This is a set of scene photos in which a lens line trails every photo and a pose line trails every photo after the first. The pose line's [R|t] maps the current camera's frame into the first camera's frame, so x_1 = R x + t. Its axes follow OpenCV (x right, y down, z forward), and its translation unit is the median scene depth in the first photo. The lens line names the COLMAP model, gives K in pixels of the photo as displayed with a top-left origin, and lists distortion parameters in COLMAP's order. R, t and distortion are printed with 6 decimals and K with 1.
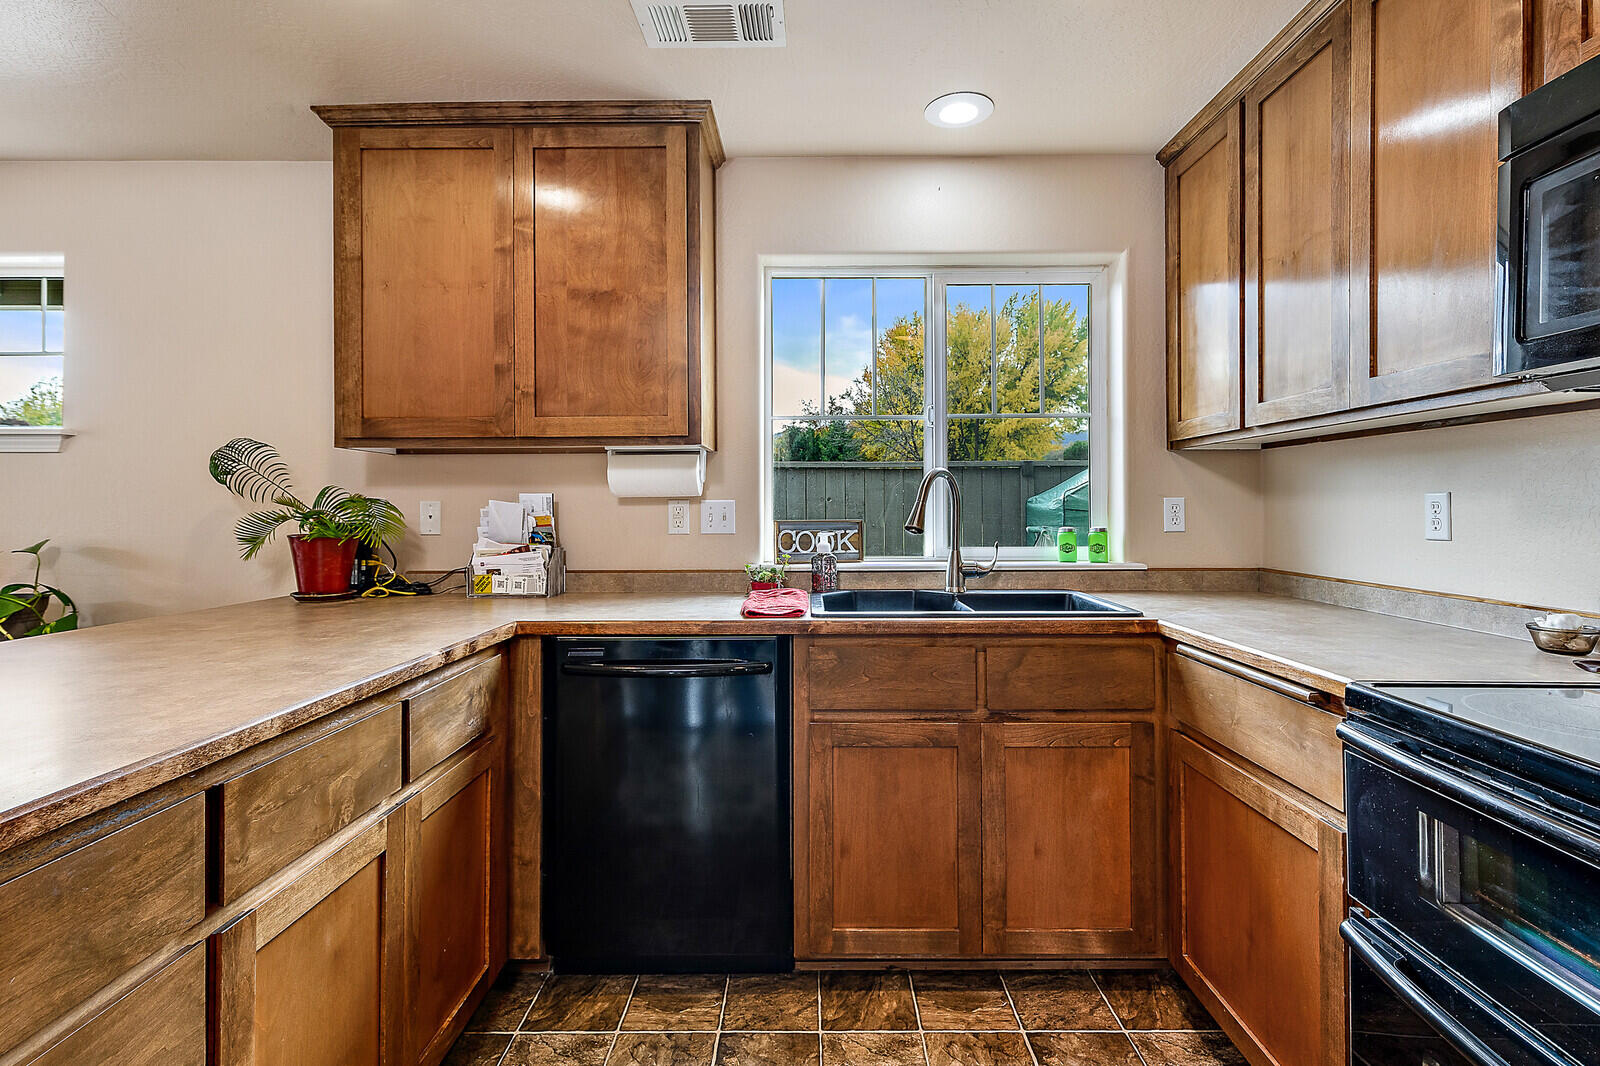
lens RADIAL K [[738.2, 0, 810.1], [0, 738.2, 499.6], [0, 0, 1]] dist [0.005620, 0.000067]
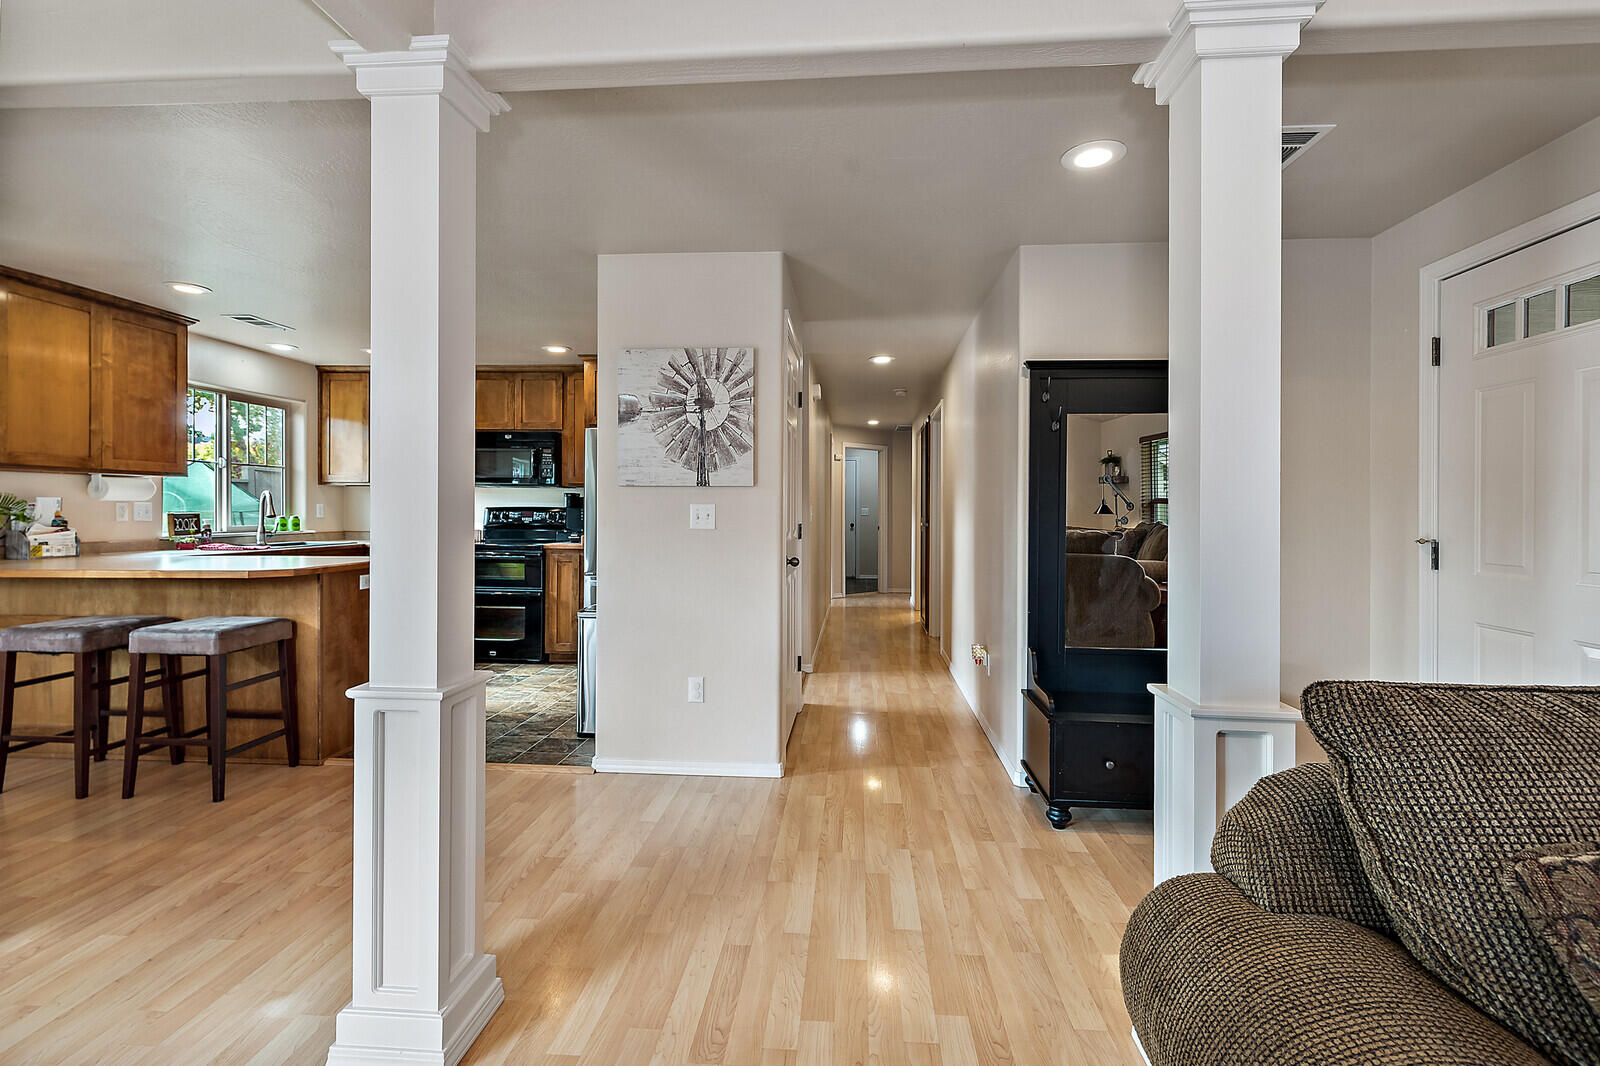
lens RADIAL K [[737.3, 0, 807.8], [0, 737.3, 512.0], [0, 0, 1]] dist [0.003437, -0.000207]
pose [[0.068690, 0.000918, 0.997638, -2.164950], [-0.012426, 0.999923, -0.000064, 0.003916], [-0.997561, -0.012392, 0.068696, -0.937638]]
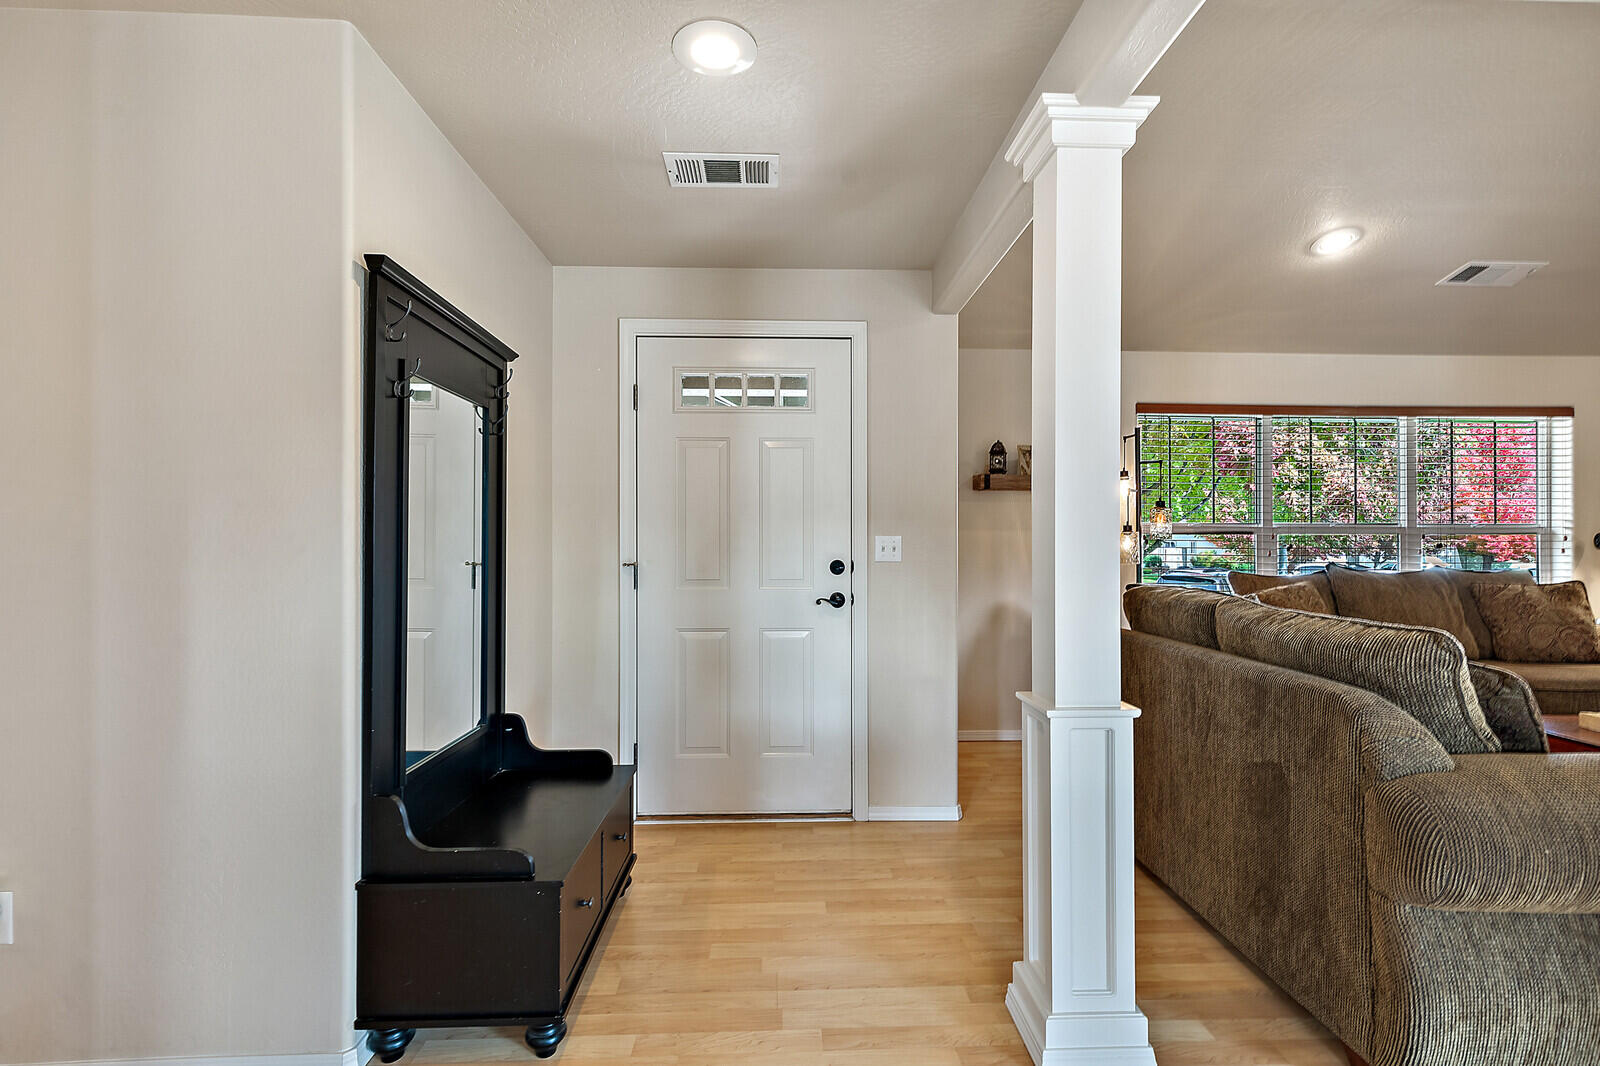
lens RADIAL K [[725.0, 0, 805.5], [0, 725.0, 539.6], [0, 0, 1]] dist [0.001681, 0.000504]
pose [[-0.999569, 0.001990, -0.029296, -1.079561], [0.002219, 0.999967, -0.007786, 0.005081], [0.029279, -0.007848, -0.999540, -0.483148]]
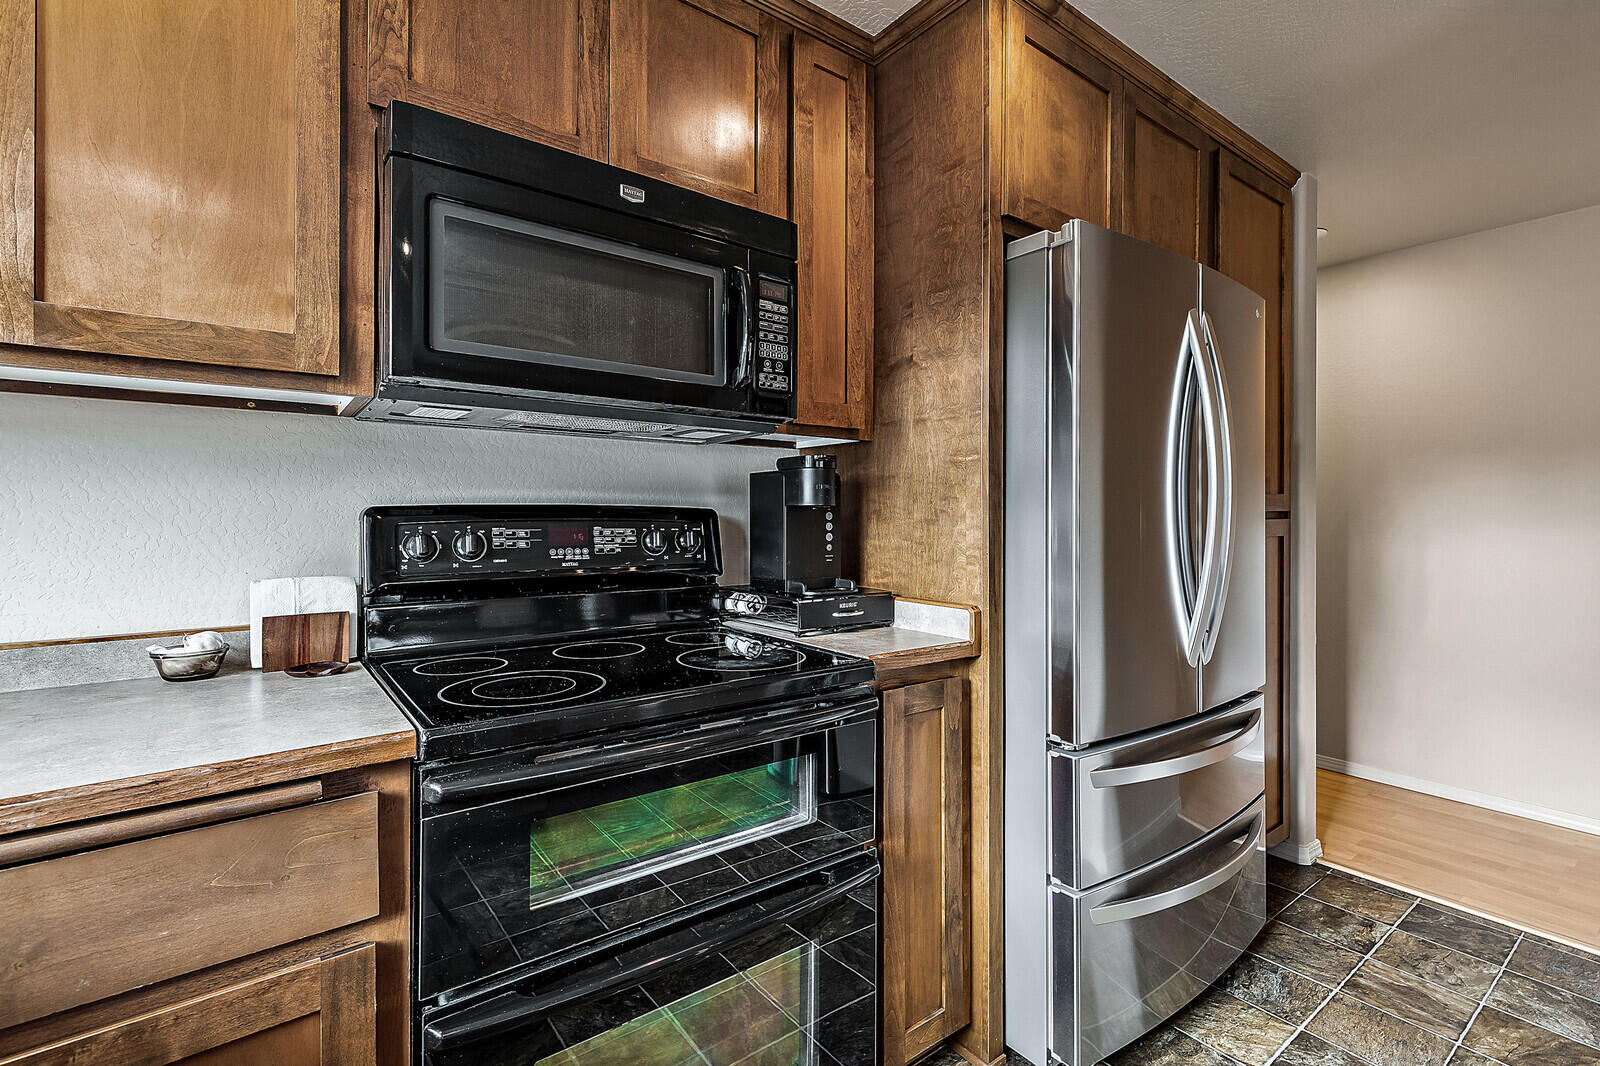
lens RADIAL K [[737.3, 0, 807.8], [0, 737.3, 512.0], [0, 0, 1]] dist [0.003437, -0.000207]
pose [[-0.609176, 0.000157, 0.793035, -0.082009], [-0.005761, 0.999973, -0.004623, 0.006047], [-0.793014, -0.007385, -0.609159, 0.624850]]
